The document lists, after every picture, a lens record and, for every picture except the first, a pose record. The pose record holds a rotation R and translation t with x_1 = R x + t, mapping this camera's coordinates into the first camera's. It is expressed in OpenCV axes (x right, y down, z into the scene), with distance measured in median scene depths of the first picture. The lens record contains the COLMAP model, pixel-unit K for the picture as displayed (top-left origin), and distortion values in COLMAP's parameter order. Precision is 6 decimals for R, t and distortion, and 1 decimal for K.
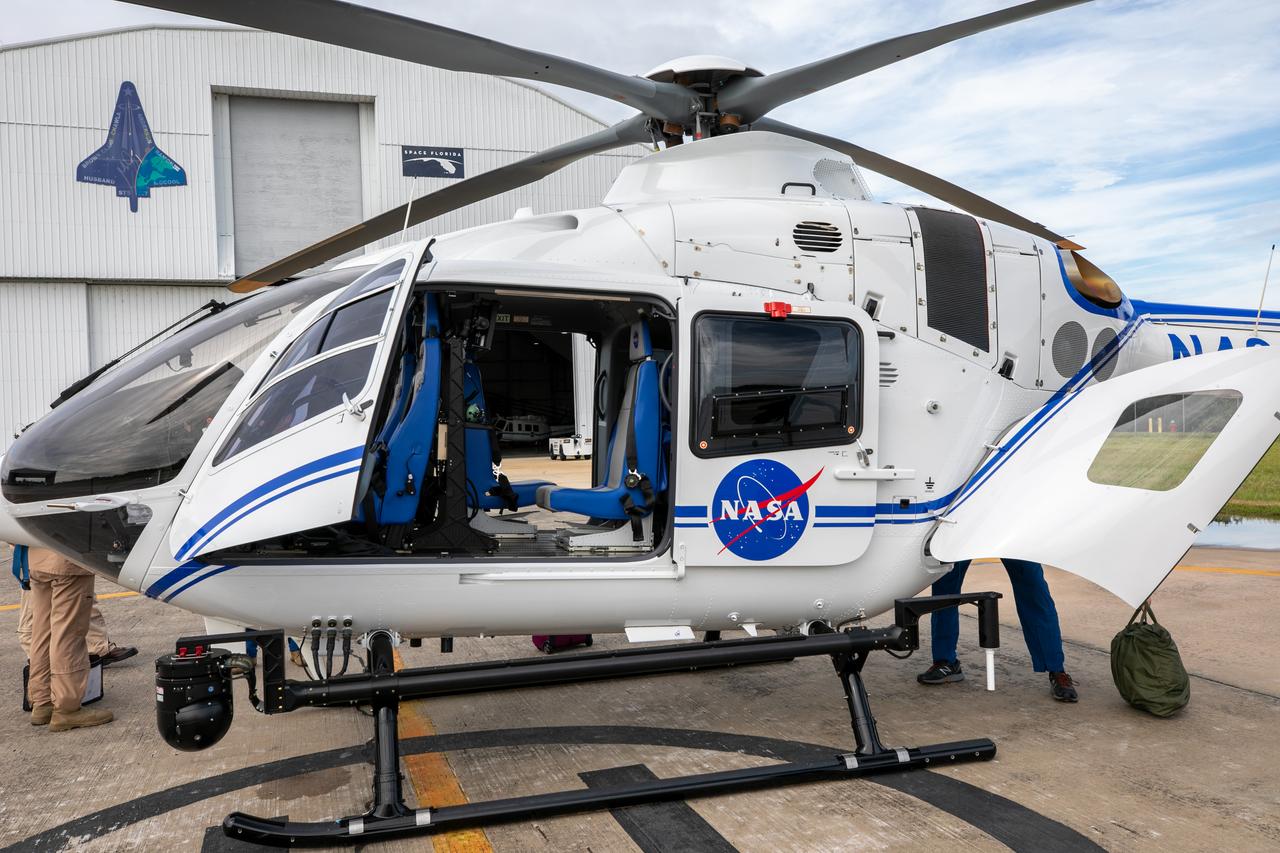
lens RADIAL K [[1151.6, 0, 640.0], [0, 1151.6, 426.5], [0, 0, 1]] dist [0.014586, 0.009668]
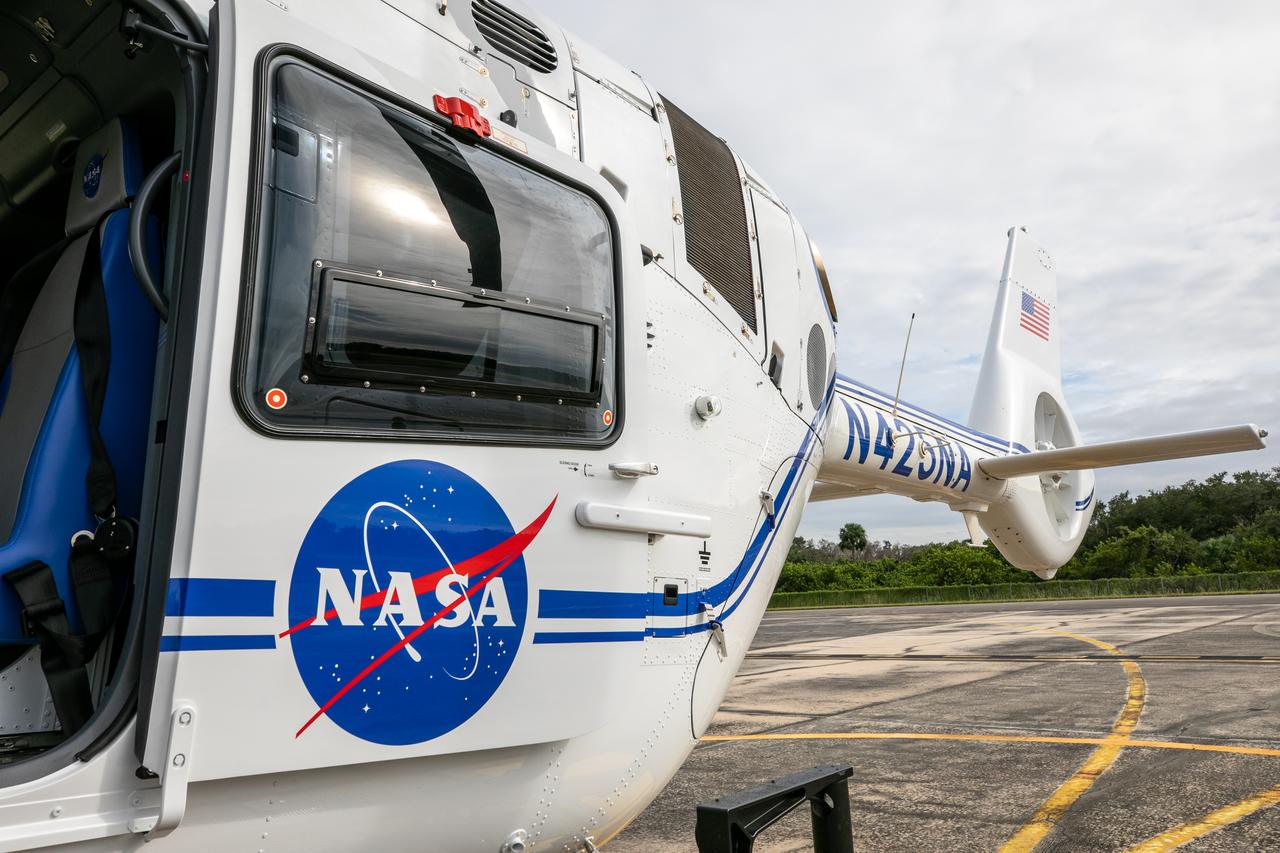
lens RADIAL K [[941.8, 0, 618.8], [0, 941.8, 423.1], [0, 0, 1]] dist [-0.000030, 0.004633]
pose [[0.839248, 0.091211, 0.536044, -0.007201], [0.018849, 0.980358, -0.196325, 0.077085], [-0.543422, 0.174869, 0.821044, 0.704654]]
